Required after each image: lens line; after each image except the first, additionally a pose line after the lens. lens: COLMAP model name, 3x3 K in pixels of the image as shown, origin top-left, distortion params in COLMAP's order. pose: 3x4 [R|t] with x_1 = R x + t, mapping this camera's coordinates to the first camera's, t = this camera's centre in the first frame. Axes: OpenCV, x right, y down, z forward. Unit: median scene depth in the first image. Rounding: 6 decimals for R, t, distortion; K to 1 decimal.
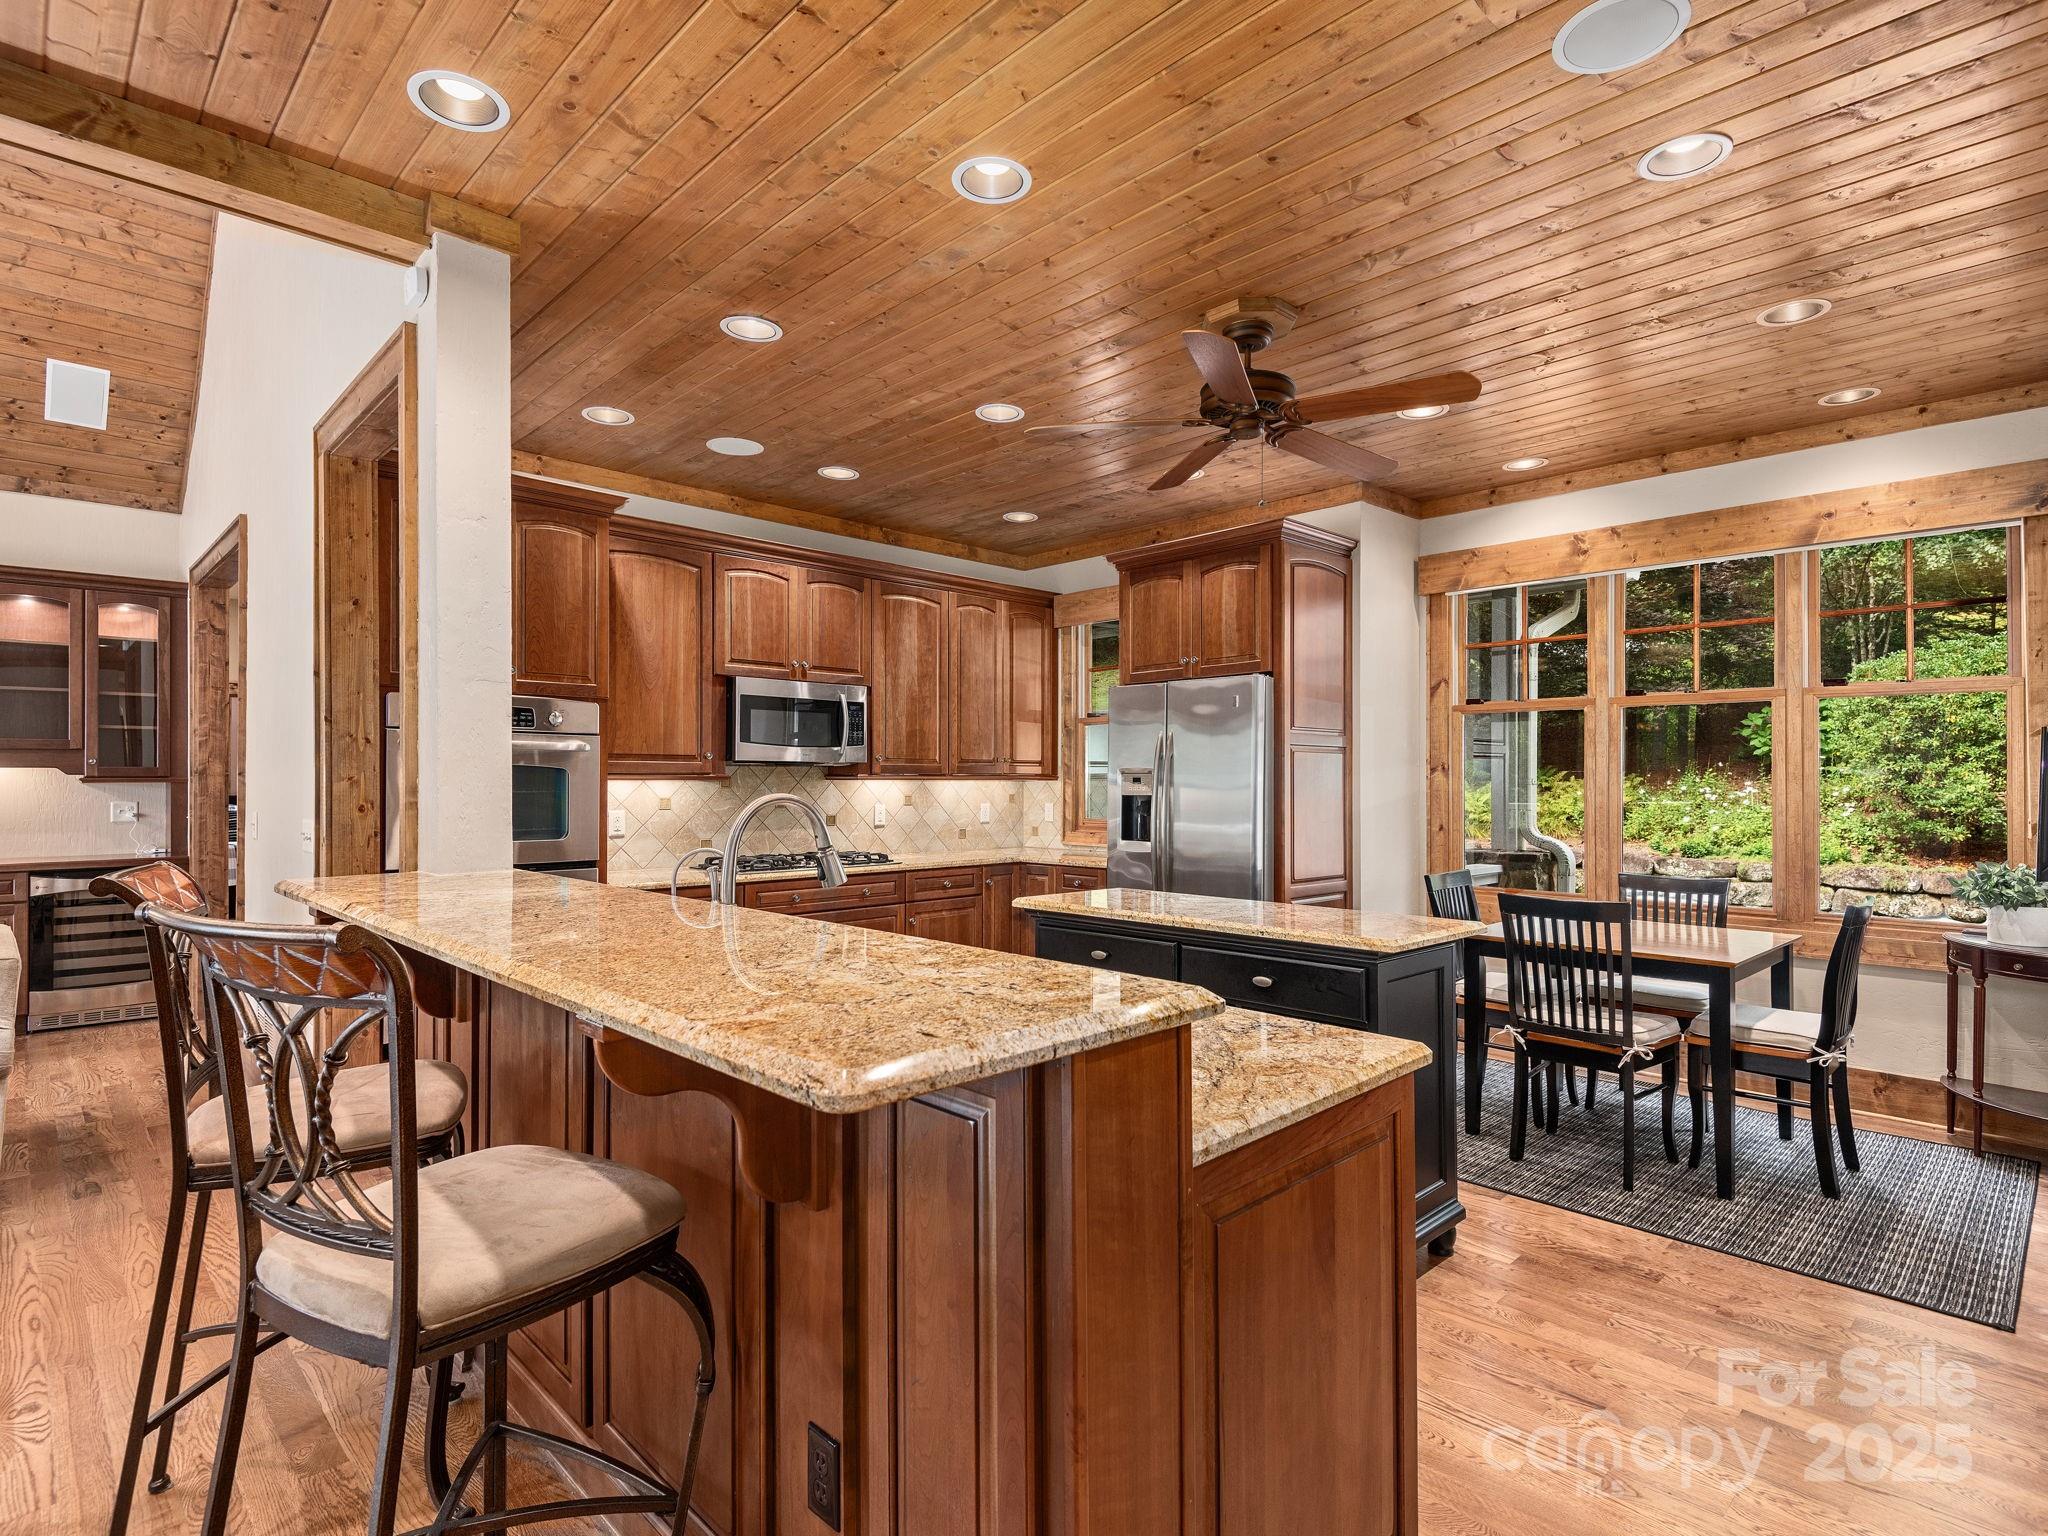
lens RADIAL K [[1037.7, 0, 1035.5], [0, 1037.7, 783.7], [0, 0, 1]] dist [0.023618, -0.013125]
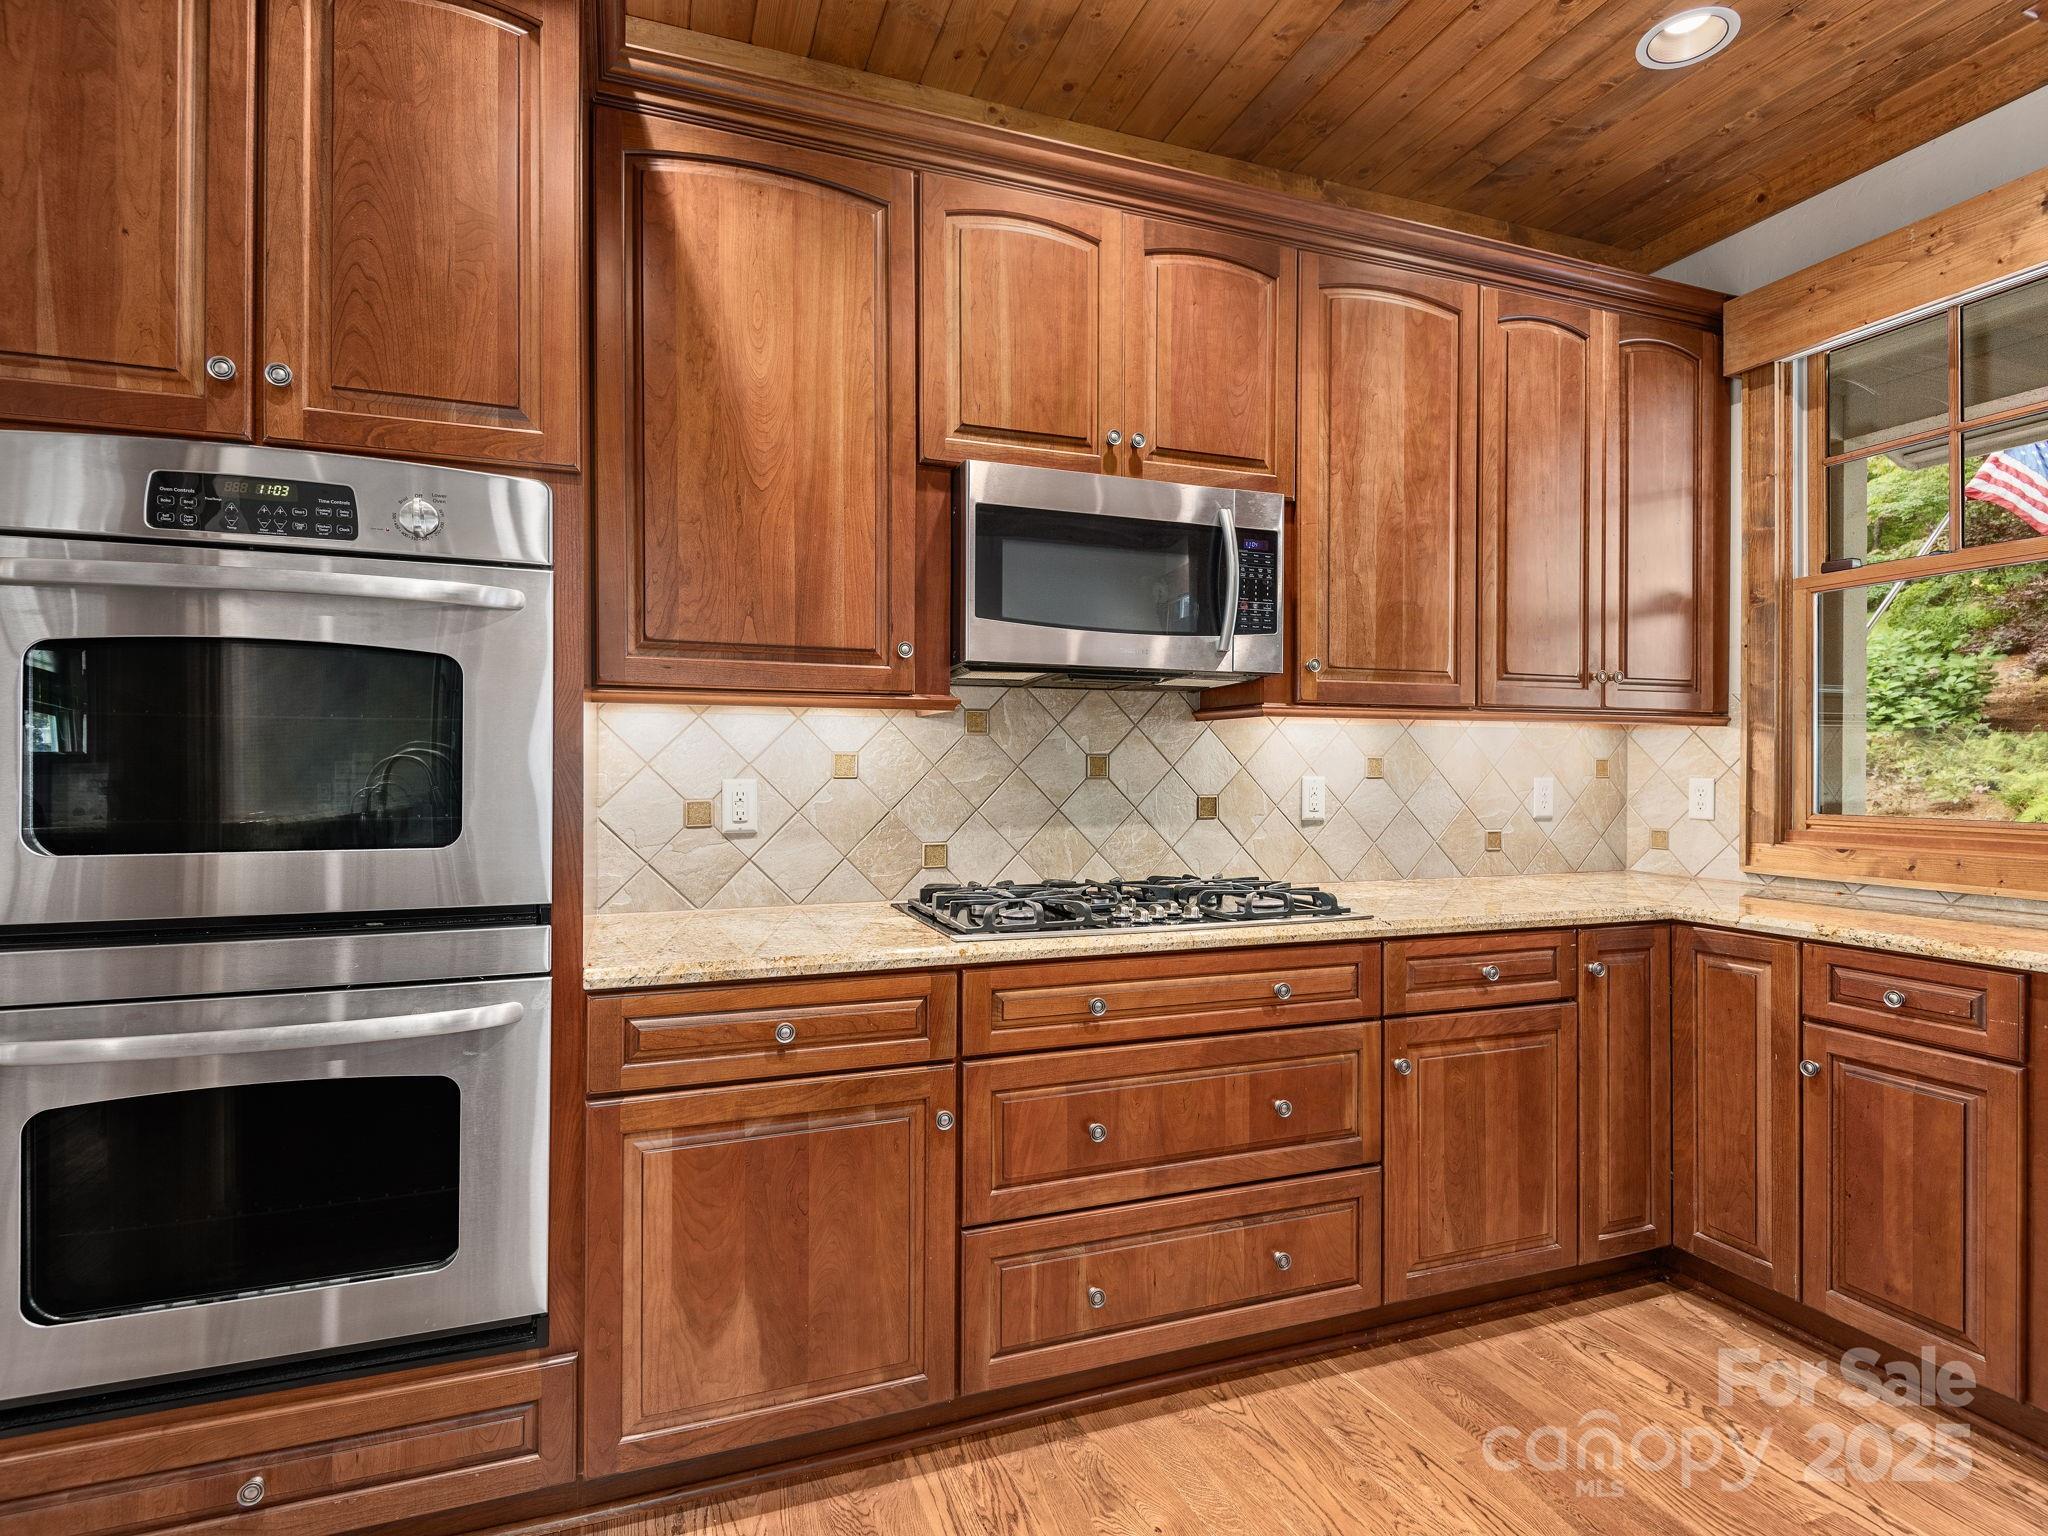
lens RADIAL K [[1037.7, 0, 1022.9], [0, 1037.7, 766.8], [0, 0, 1]] dist [0.023618, -0.013125]
pose [[0.918107, 0.000988, -0.396332, -0.093495], [-0.002443, 0.999992, -0.003165, 0.019856], [0.396326, 0.003874, 0.918102, 0.576052]]
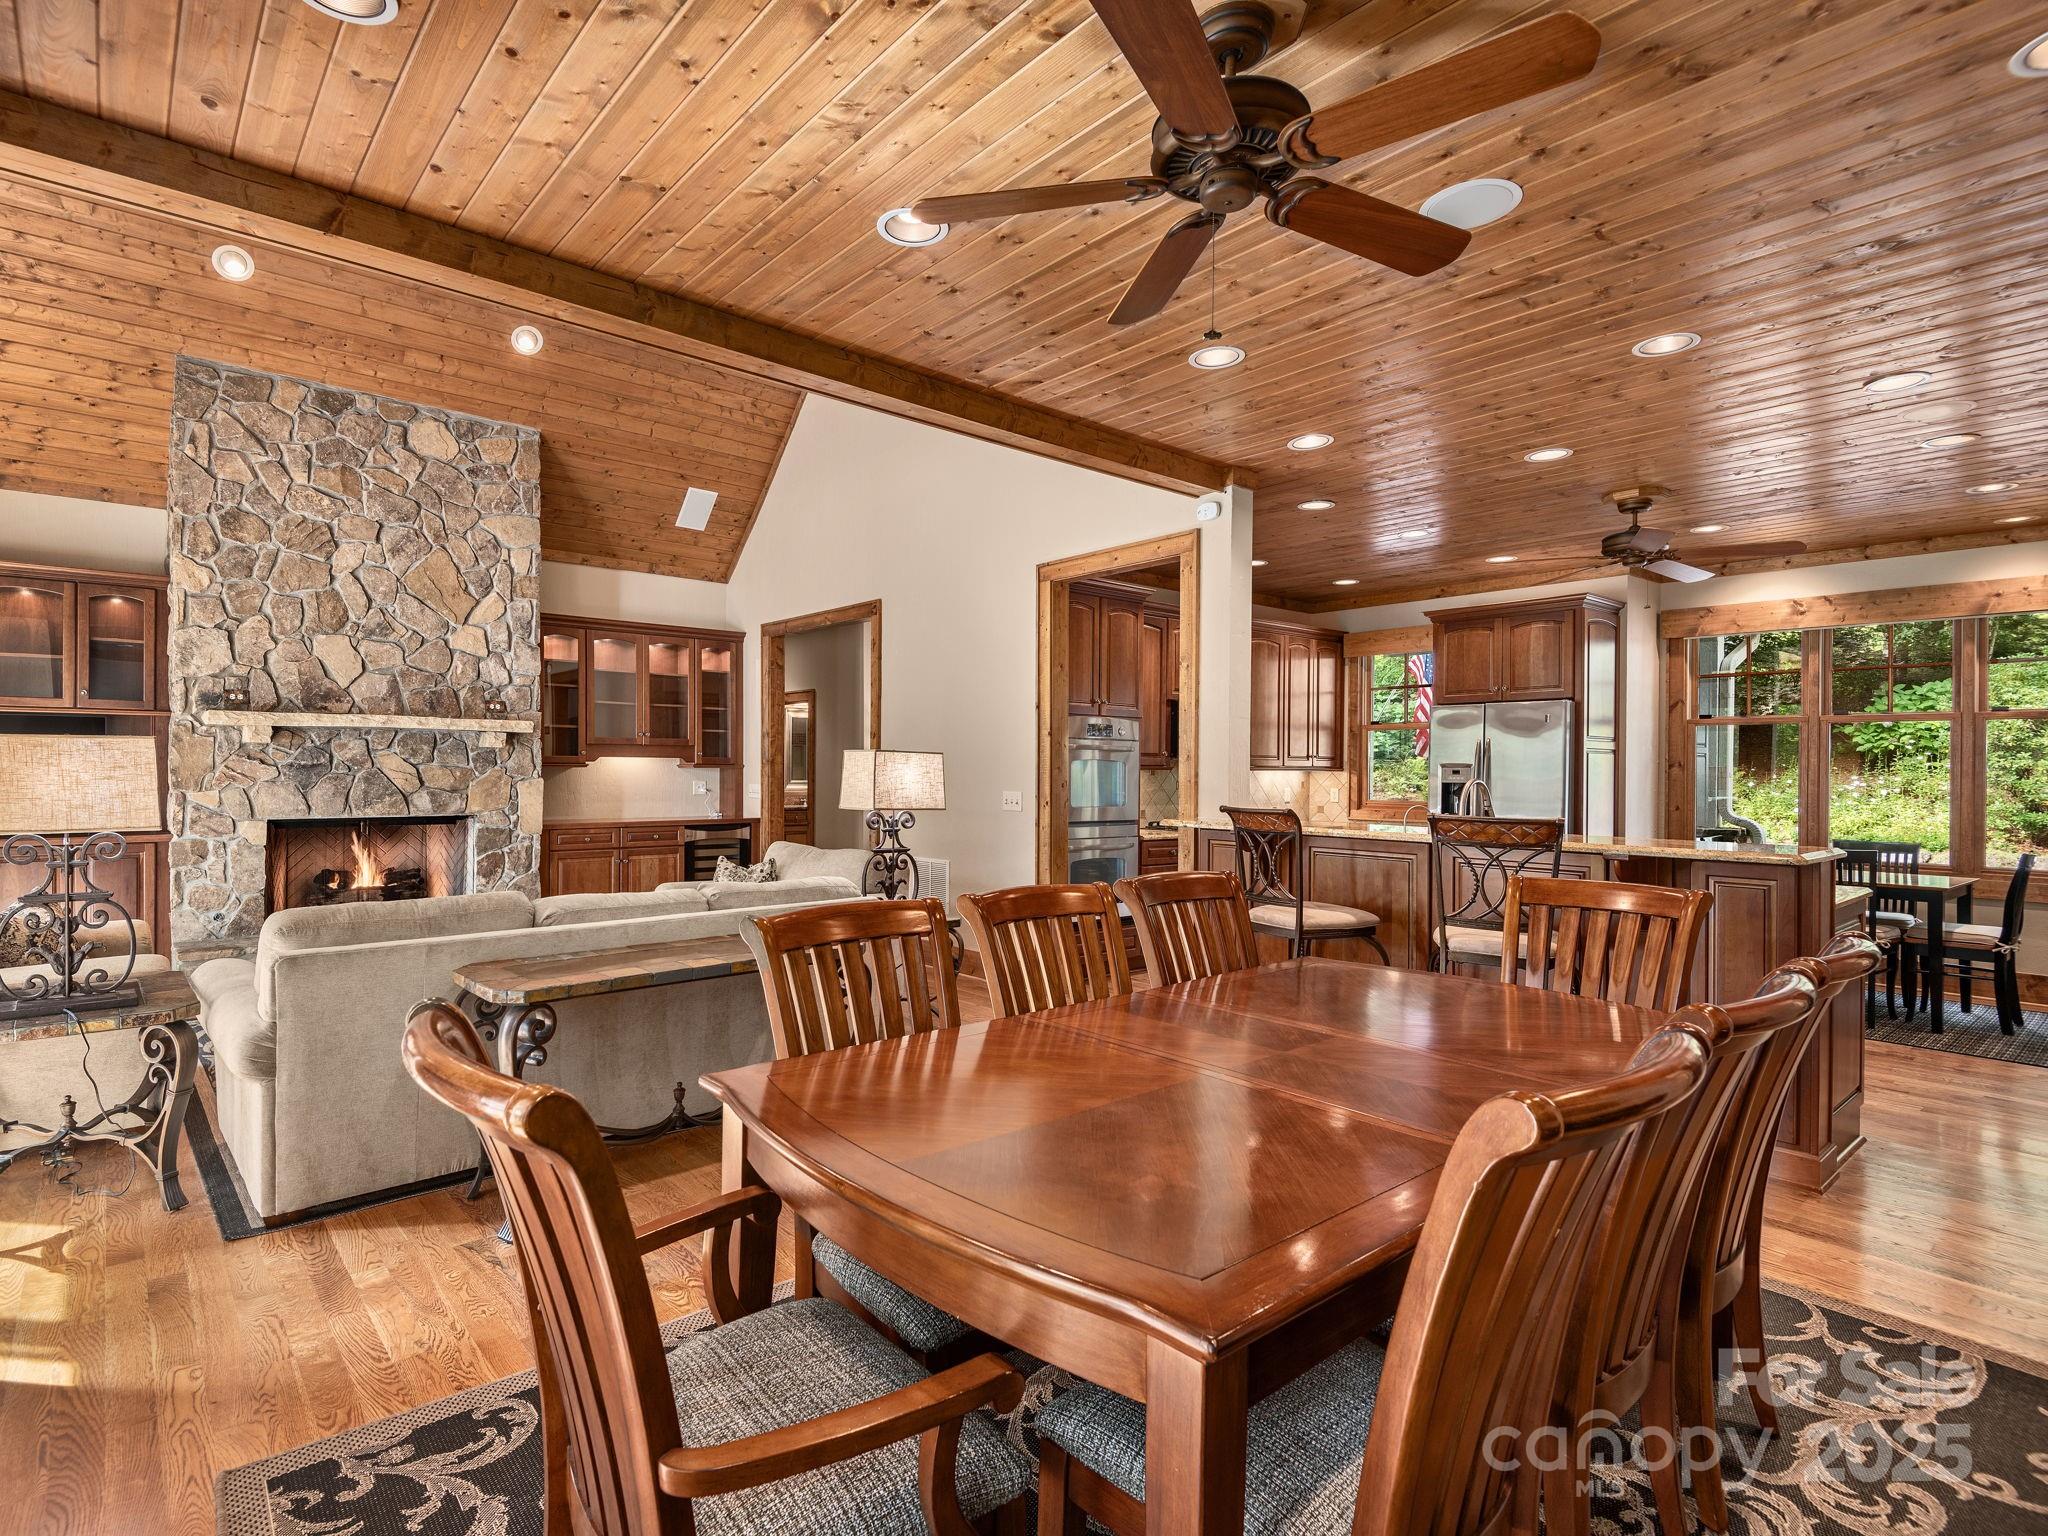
lens RADIAL K [[1037.7, 0, 938.8], [0, 1037.7, 774.3], [0, 0, 1]] dist [0.023618, -0.013125]
pose [[0.995553, 0.007347, -0.093914, -0.450636], [-0.007203, 0.999972, 0.001870, 0.002531], [0.093926, -0.001186, 0.995579, -0.468386]]
